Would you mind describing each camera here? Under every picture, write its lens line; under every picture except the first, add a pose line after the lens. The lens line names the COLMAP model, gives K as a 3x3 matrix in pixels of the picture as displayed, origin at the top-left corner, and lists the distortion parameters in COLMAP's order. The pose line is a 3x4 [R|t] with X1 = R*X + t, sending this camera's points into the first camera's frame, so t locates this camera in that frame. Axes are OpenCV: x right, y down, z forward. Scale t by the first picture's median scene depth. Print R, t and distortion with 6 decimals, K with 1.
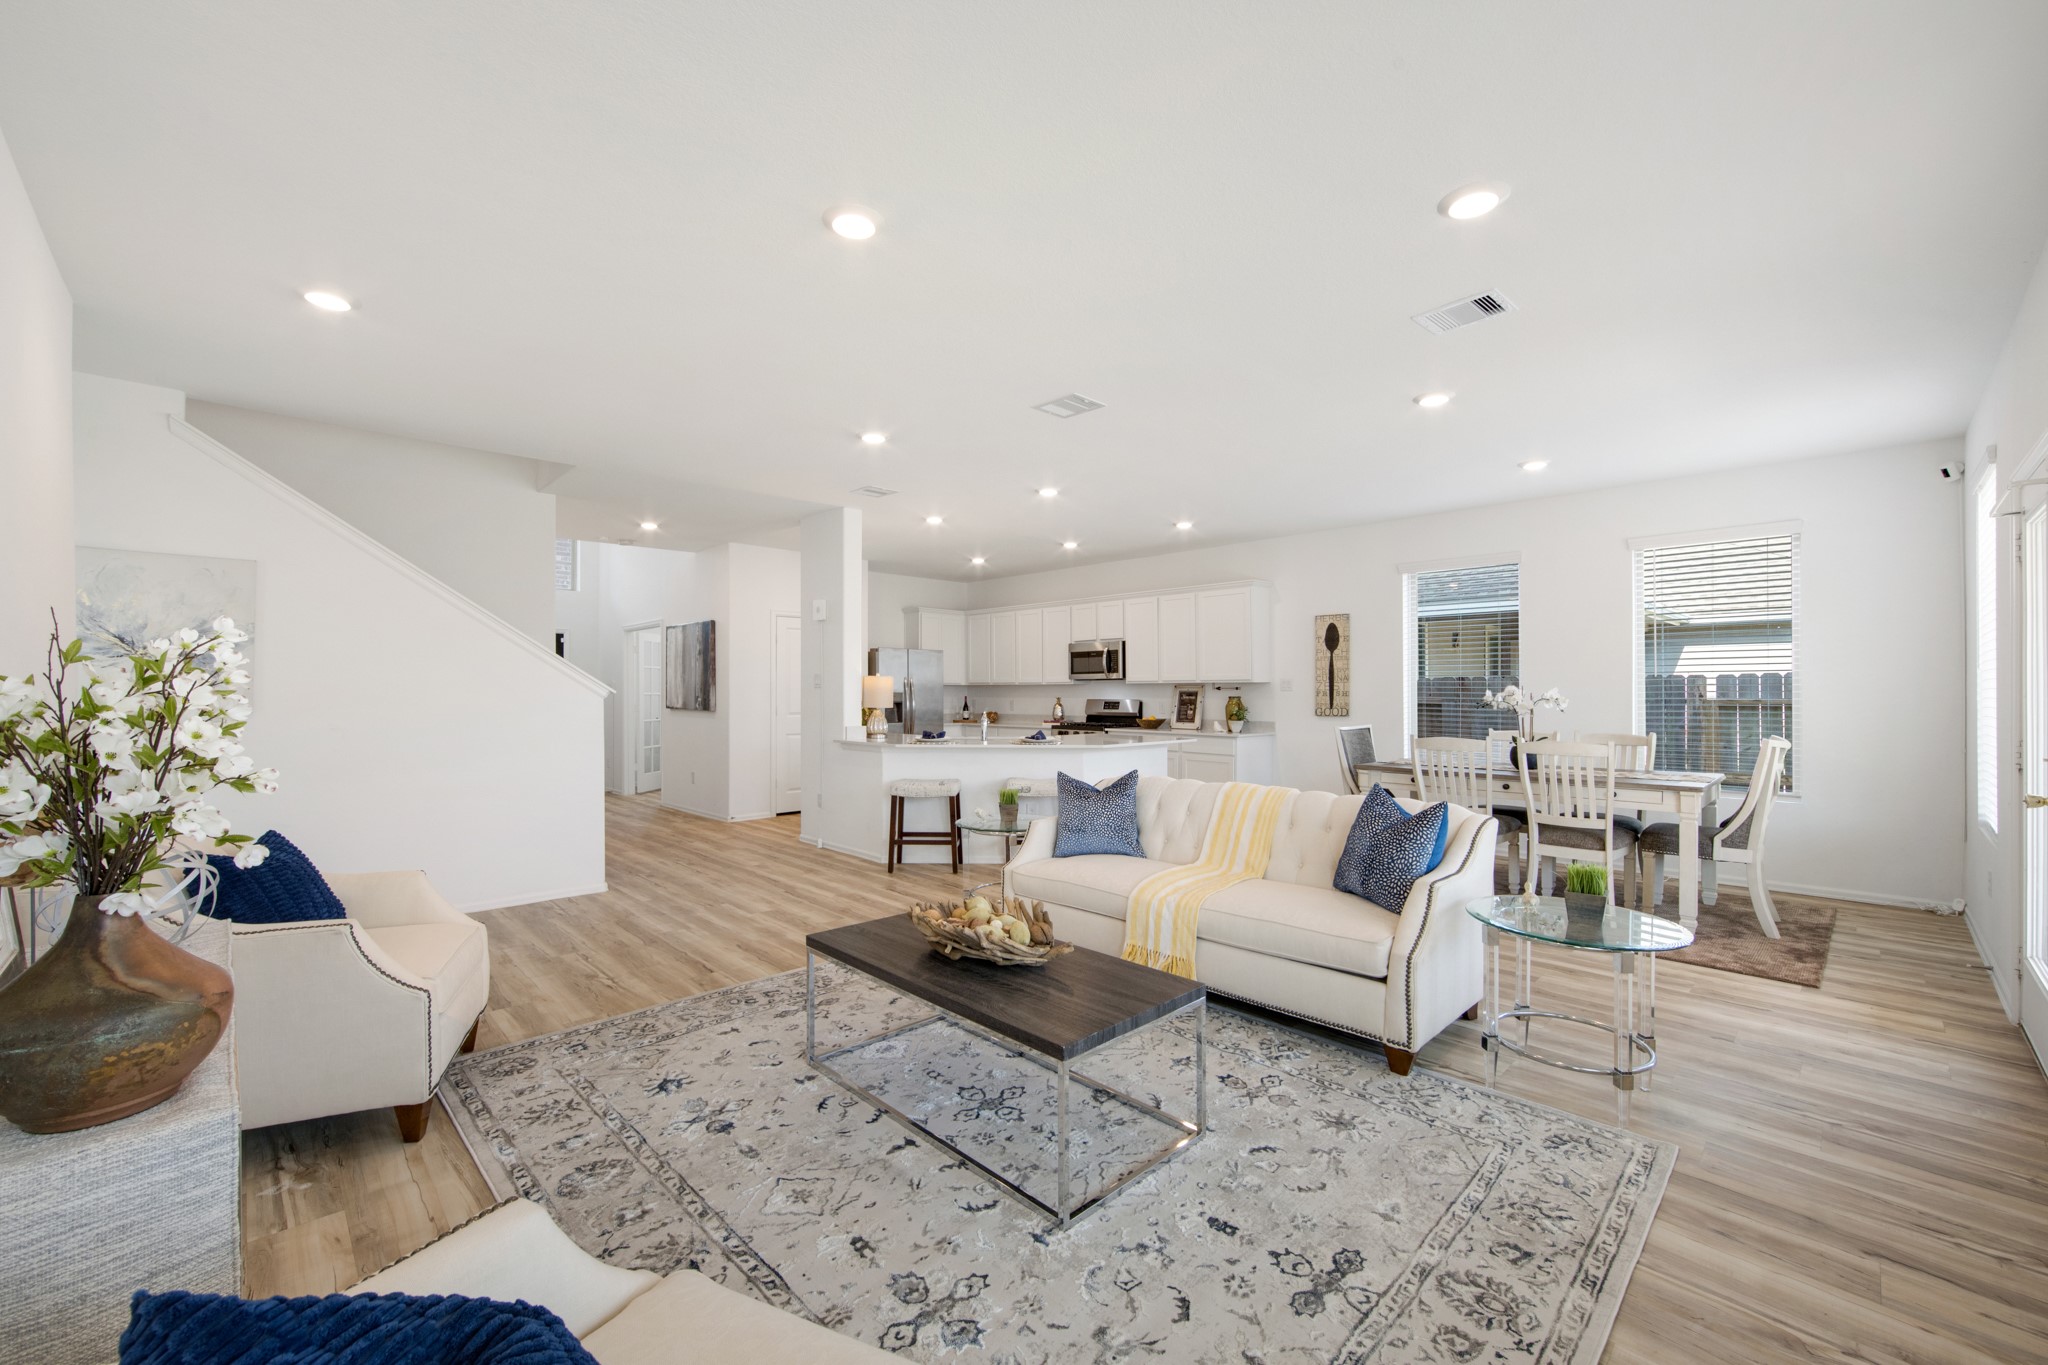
lens RADIAL K [[811.1, 0, 1025.7], [0, 811.1, 684.0], [0, 0, 1]] dist [-0.011751, 0.003053]
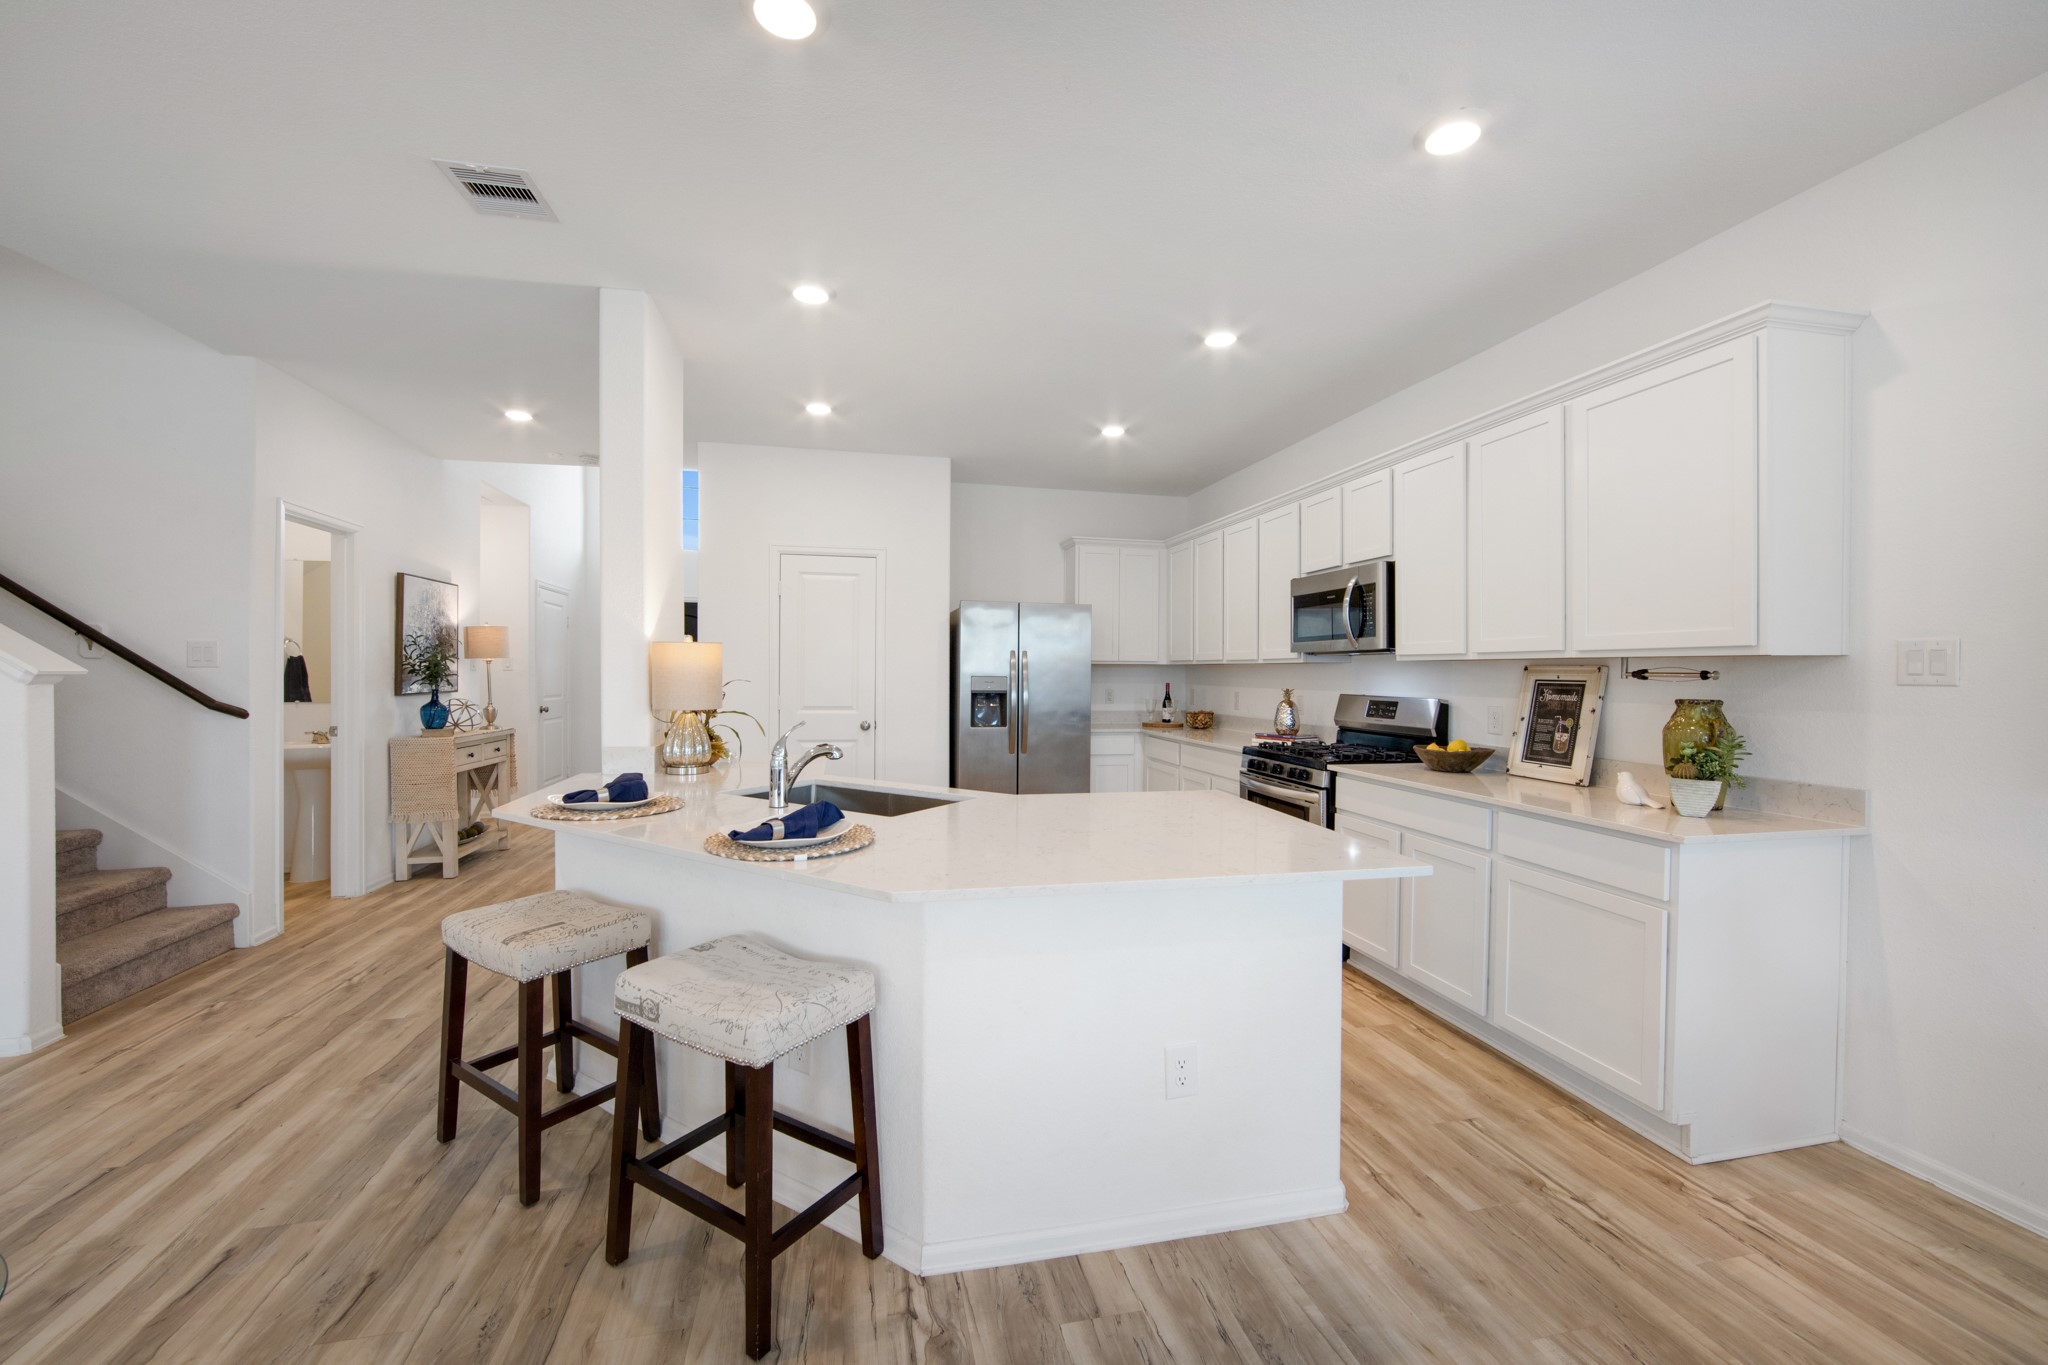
lens RADIAL K [[811.1, 0, 1031.8], [0, 811.1, 673.2], [0, 0, 1]] dist [-0.011751, 0.003053]
pose [[0.860463, 0.008071, -0.509449, 0.179804], [-0.003692, 0.999947, 0.009605, 0.002586], [0.509500, -0.006384, 0.860447, 0.549158]]
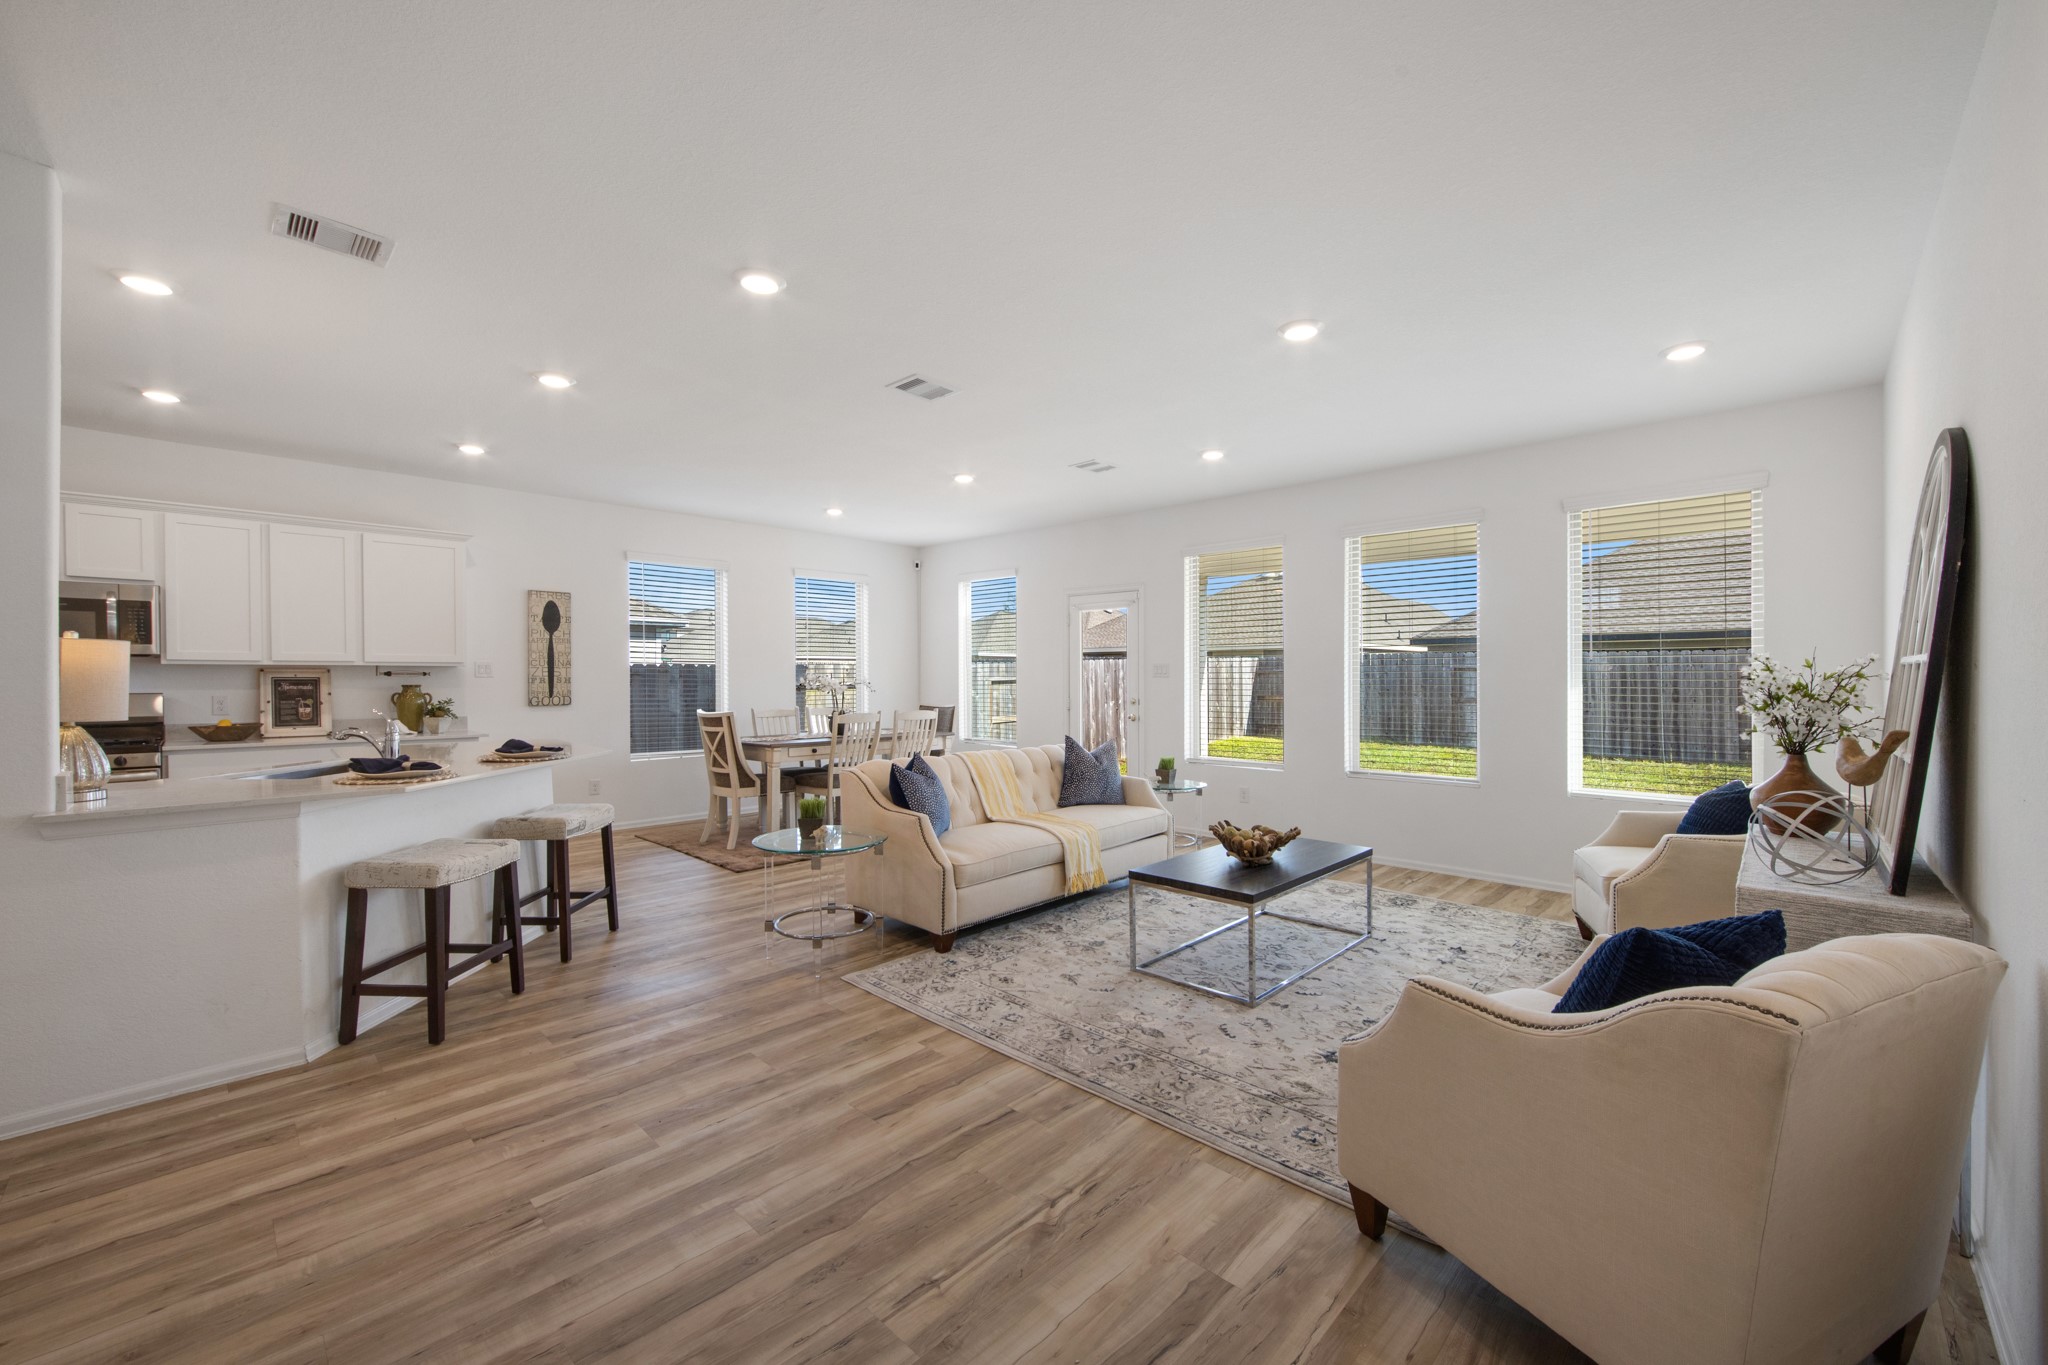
lens RADIAL K [[811.1, 0, 1015.3], [0, 811.1, 689.8], [0, 0, 1]] dist [-0.011751, 0.003053]
pose [[-0.032229, -0.015178, 0.999365, -0.452056], [-0.008010, 0.999856, 0.014927, 0.004329], [-0.999448, -0.007524, -0.032345, 0.448631]]
